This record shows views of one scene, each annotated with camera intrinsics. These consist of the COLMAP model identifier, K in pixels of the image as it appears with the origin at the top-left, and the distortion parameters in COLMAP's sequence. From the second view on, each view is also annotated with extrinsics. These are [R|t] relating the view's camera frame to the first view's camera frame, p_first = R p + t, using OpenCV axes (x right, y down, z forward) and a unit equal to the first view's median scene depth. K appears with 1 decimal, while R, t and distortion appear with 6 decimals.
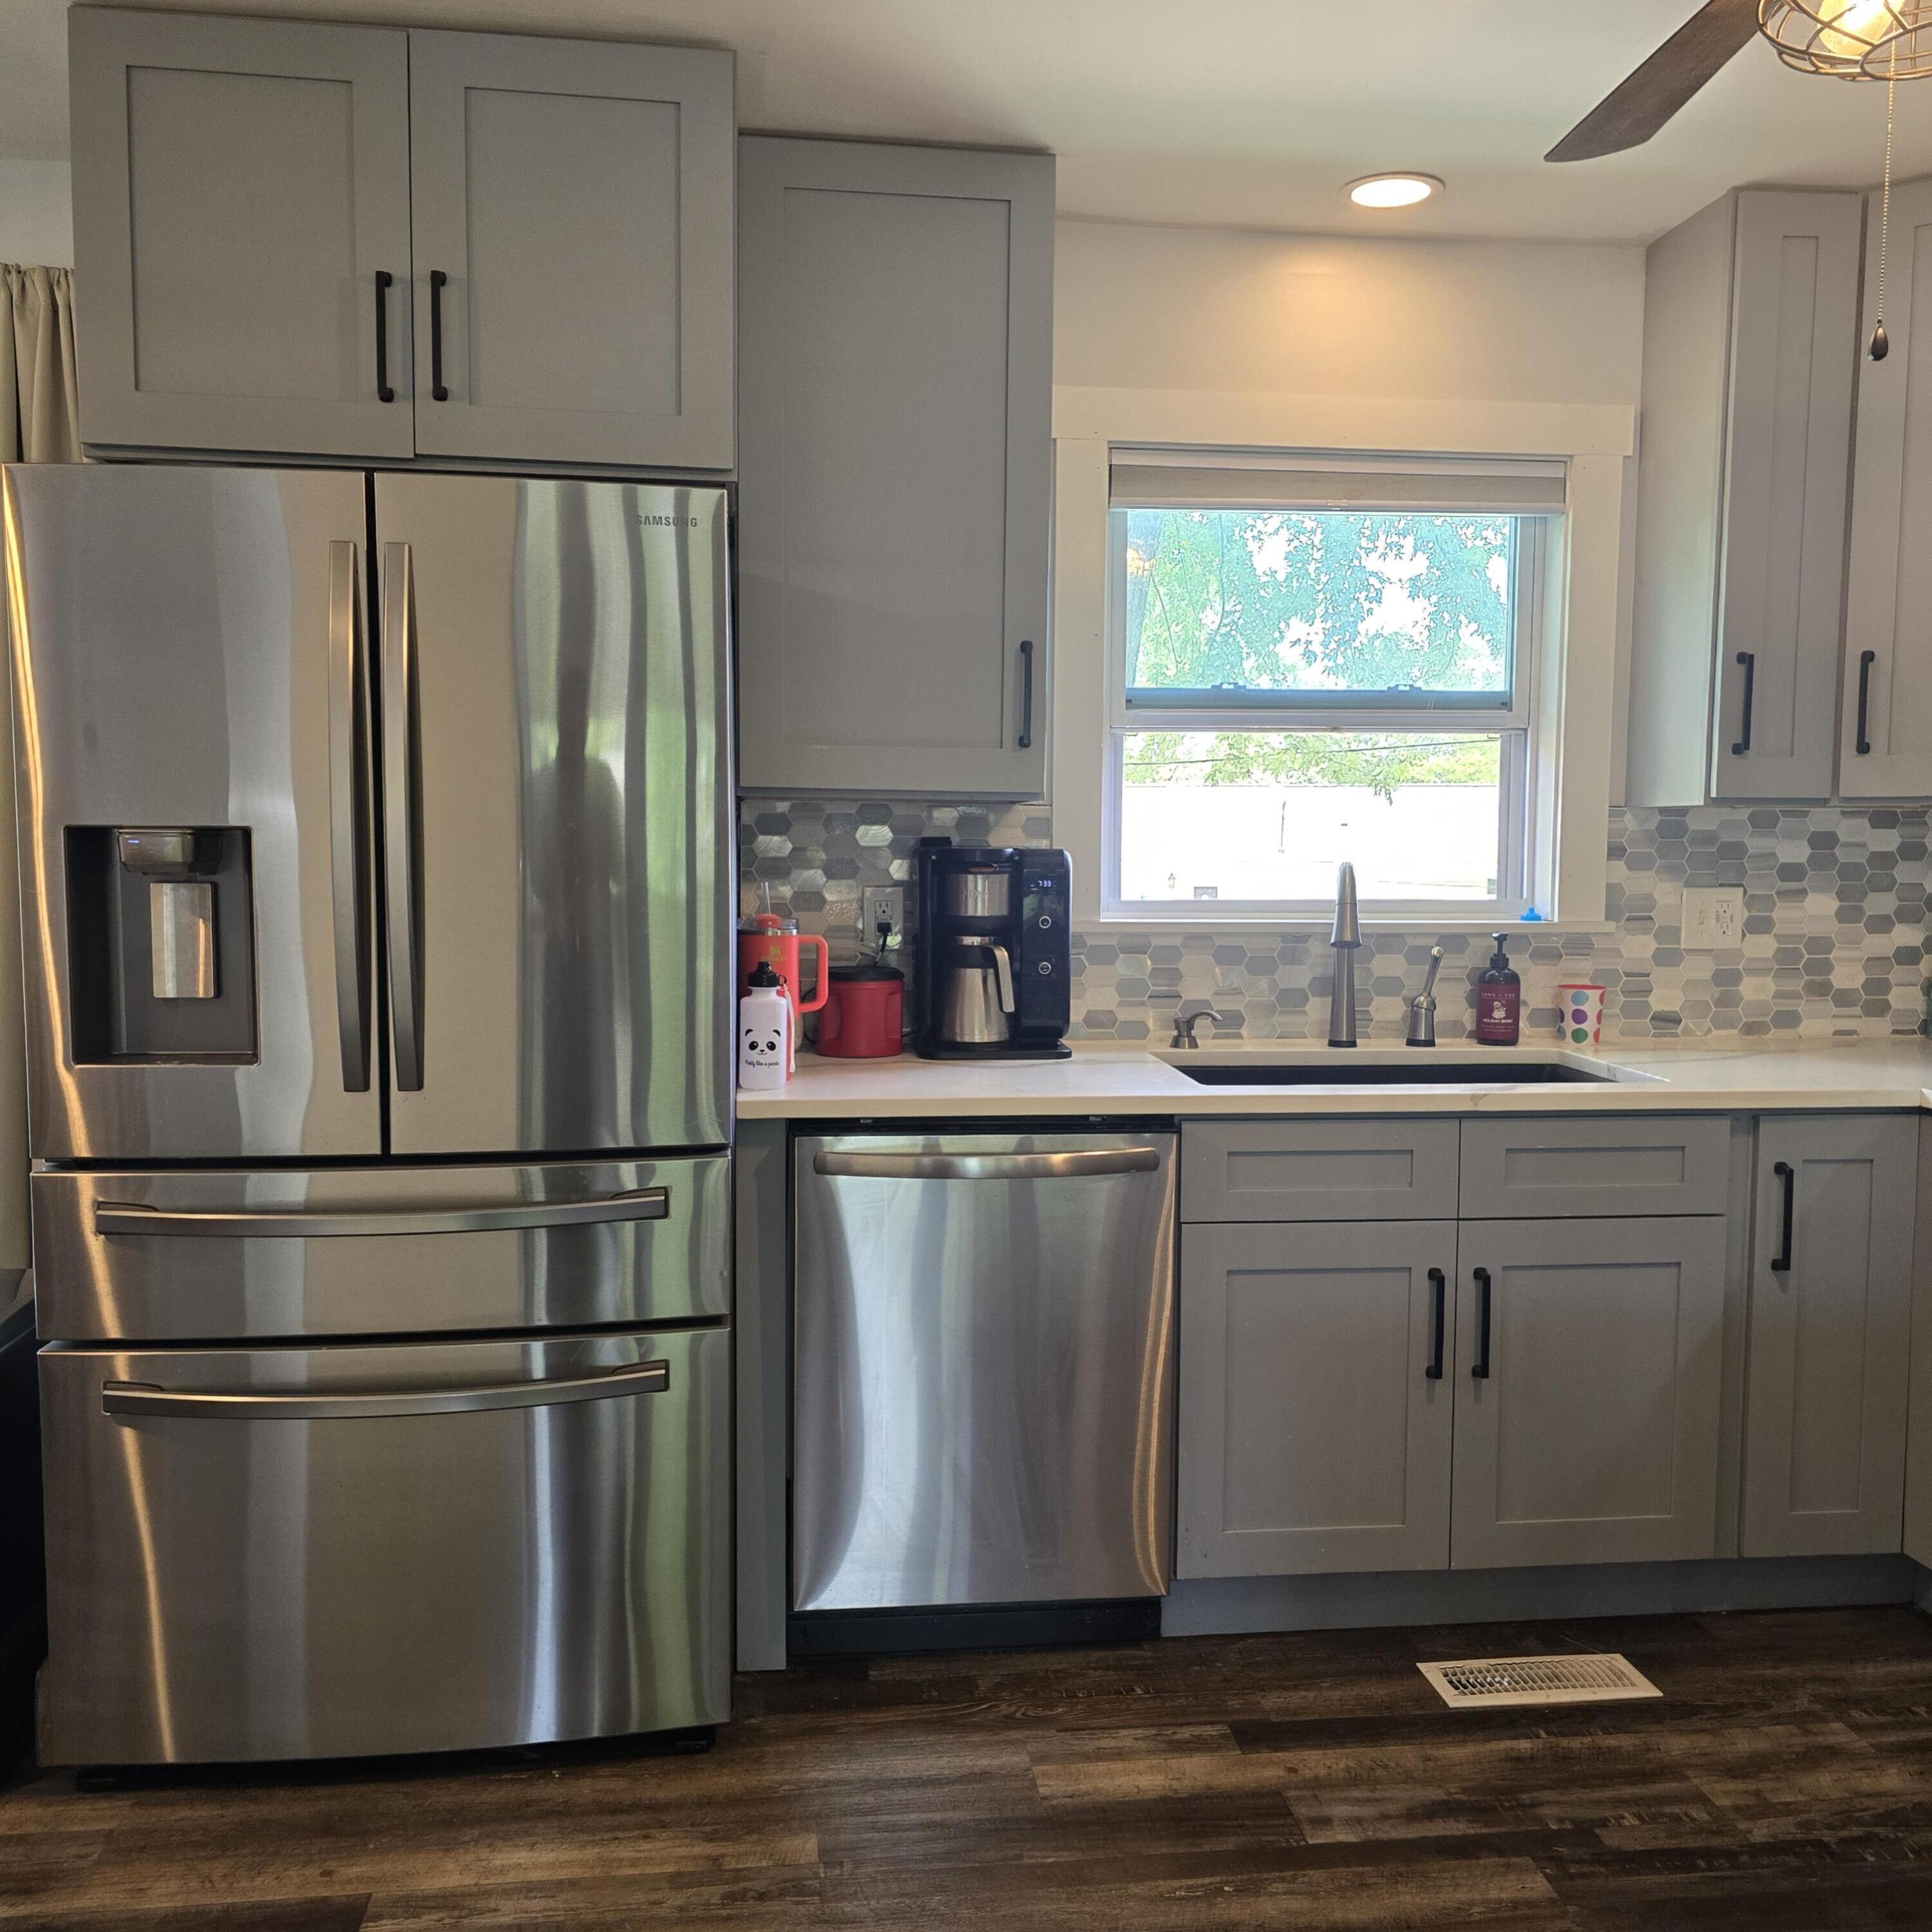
lens RADIAL K [[1758.6, 0, 963.8], [0, 1758.6, 961.1], [0, 0, 1]] dist [0.032609, 0.000000]
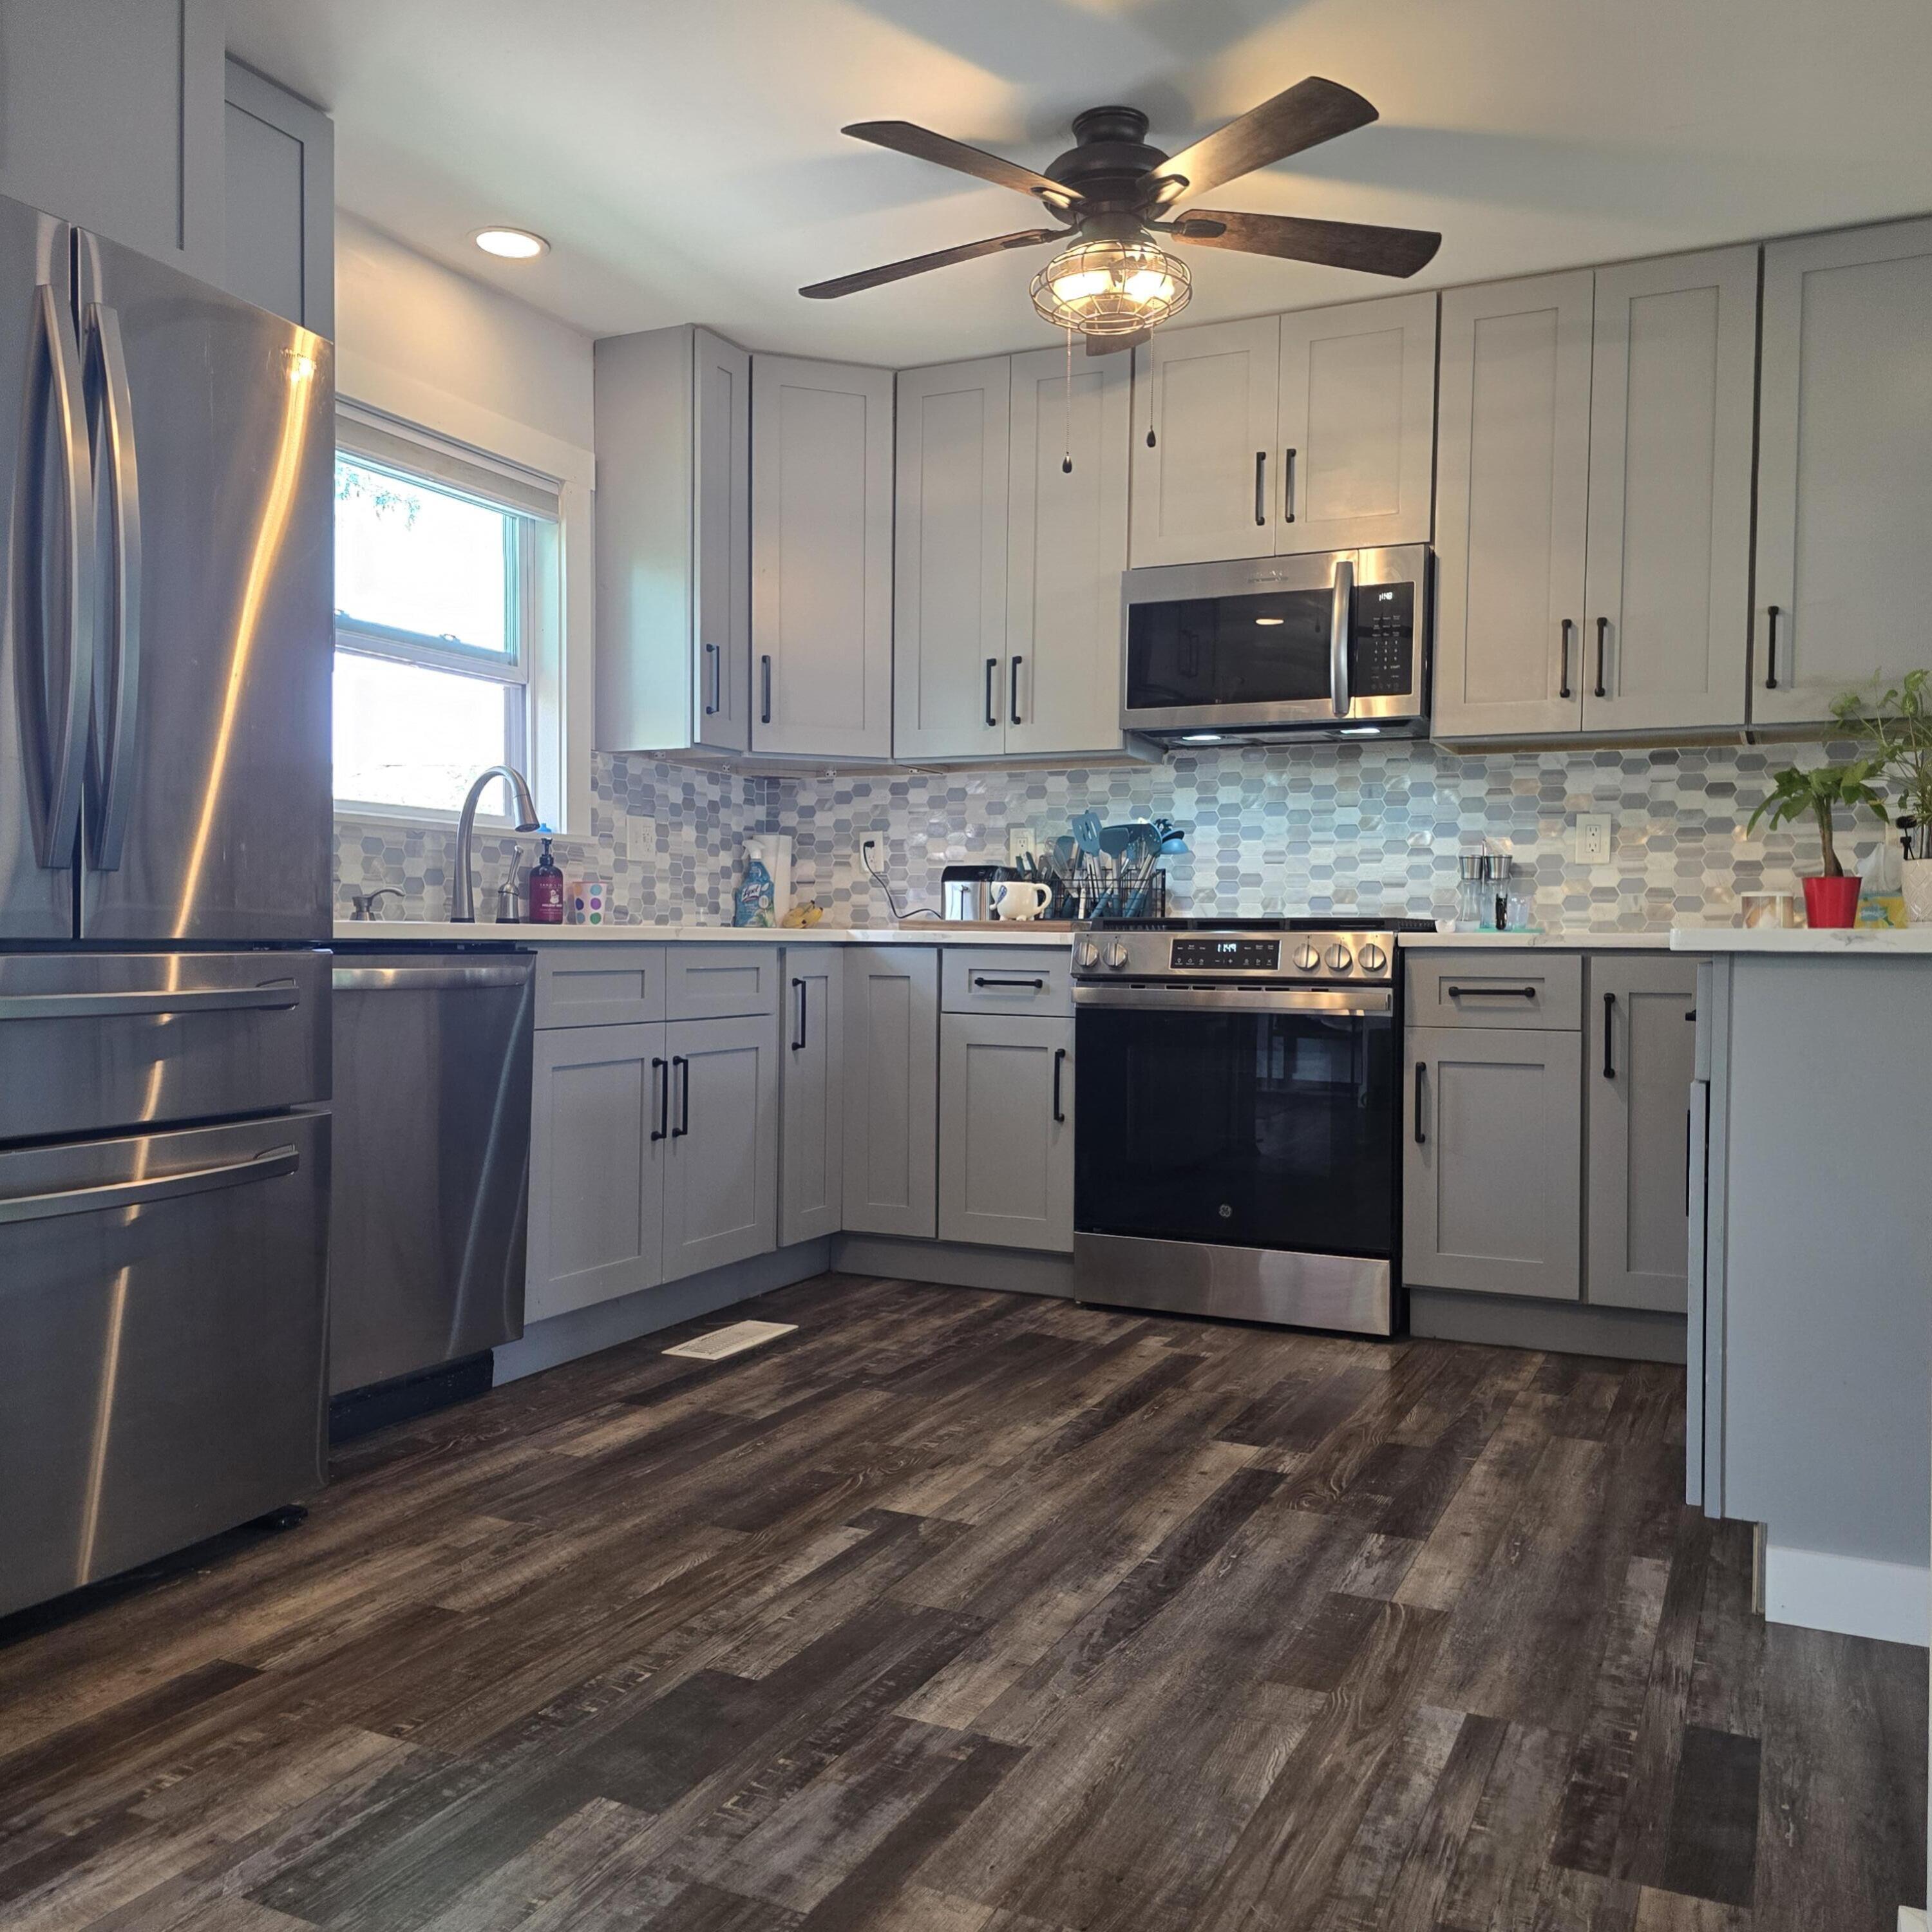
lens RADIAL K [[1758.6, 0, 963.2], [0, 1758.6, 974.0], [0, 0, 1]] dist [0.032609, 0.000000]
pose [[0.528762, -0.014199, 0.848652, -0.630373], [0.050358, 0.998623, -0.014669, 0.117462], [-0.847275, 0.050493, 0.528749, 0.067891]]
